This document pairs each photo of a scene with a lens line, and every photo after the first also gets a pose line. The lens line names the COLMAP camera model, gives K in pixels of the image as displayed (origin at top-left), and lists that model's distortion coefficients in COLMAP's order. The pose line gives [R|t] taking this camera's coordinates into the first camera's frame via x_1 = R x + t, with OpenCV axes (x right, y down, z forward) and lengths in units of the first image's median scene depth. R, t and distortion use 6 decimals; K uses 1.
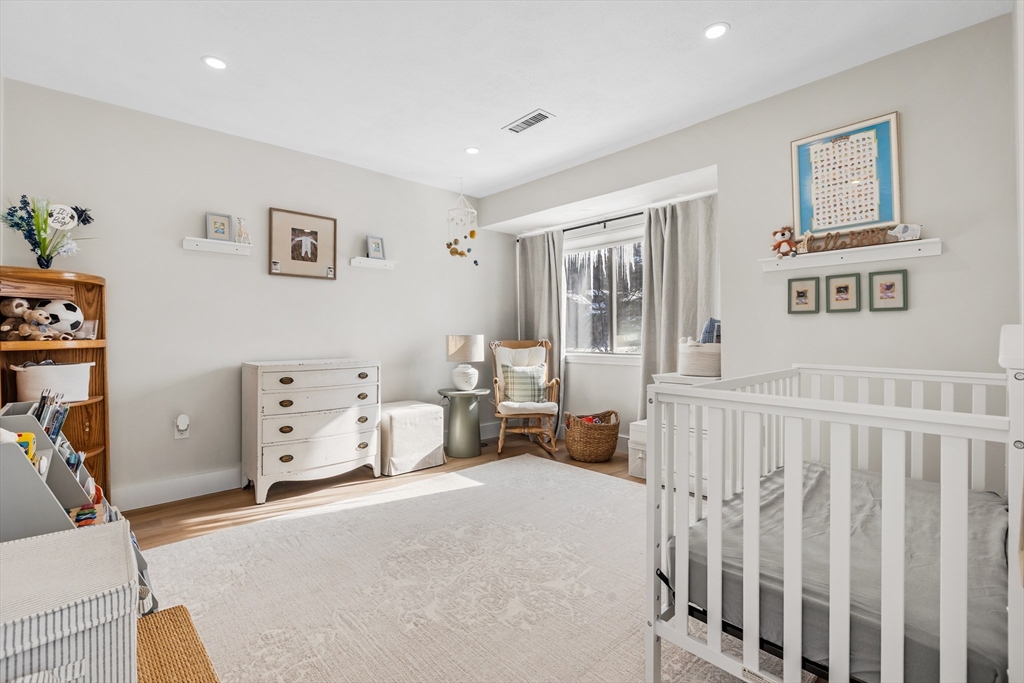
lens RADIAL K [[460.0, 0, 512.1], [0, 460.0, 336.4], [0, 0, 1]] dist [0.002310, -0.001312]
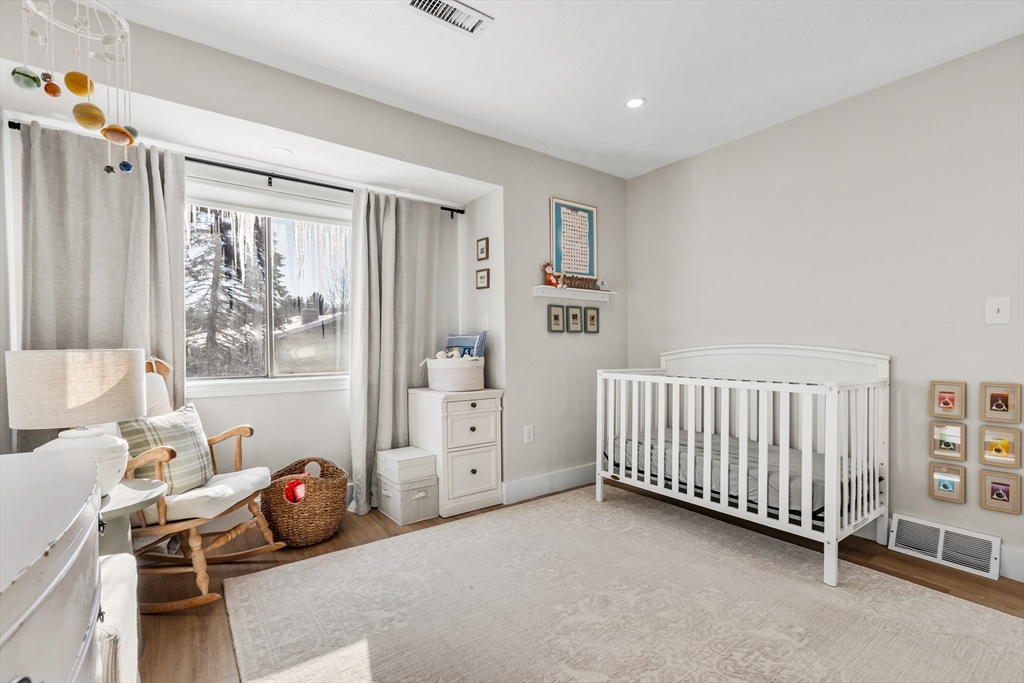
lens RADIAL K [[460.0, 0, 512.4], [0, 460.0, 352.3], [0, 0, 1]] dist [0.002310, -0.001312]
pose [[0.120589, -0.011370, 0.992637, -0.701692], [0.002771, 0.999934, 0.011117, -0.007537], [-0.992699, 0.001410, 0.120613, 0.991443]]
